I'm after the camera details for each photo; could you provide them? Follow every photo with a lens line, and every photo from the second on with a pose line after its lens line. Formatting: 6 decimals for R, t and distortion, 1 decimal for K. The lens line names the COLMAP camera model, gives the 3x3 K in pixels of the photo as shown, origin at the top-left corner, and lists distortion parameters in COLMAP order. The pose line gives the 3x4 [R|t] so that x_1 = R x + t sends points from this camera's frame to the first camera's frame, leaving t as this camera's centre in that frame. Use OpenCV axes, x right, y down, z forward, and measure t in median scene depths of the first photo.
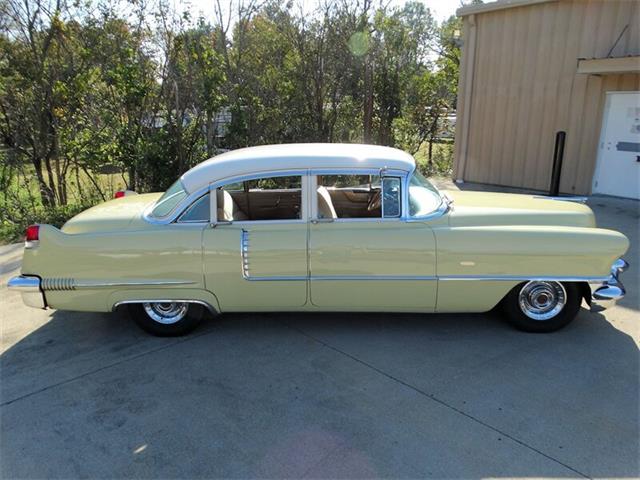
lens RADIAL K [[531.0, 0, 331.6], [0, 531.0, 254.9], [0, 0, 1]] dist [-0.025728, 0.069994]
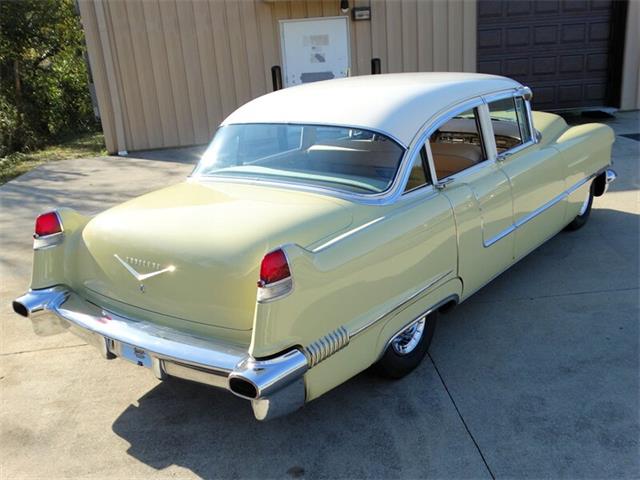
lens RADIAL K [[717.6, 0, 320.0], [0, 717.6, 240.0], [0, 0, 1]] dist [0.014556, 0.003879]
pose [[0.598036, -0.265330, 0.756276, -0.489756], [0.290416, 0.951224, 0.104075, -0.062700], [-0.747002, 0.157394, 0.645922, 0.230888]]
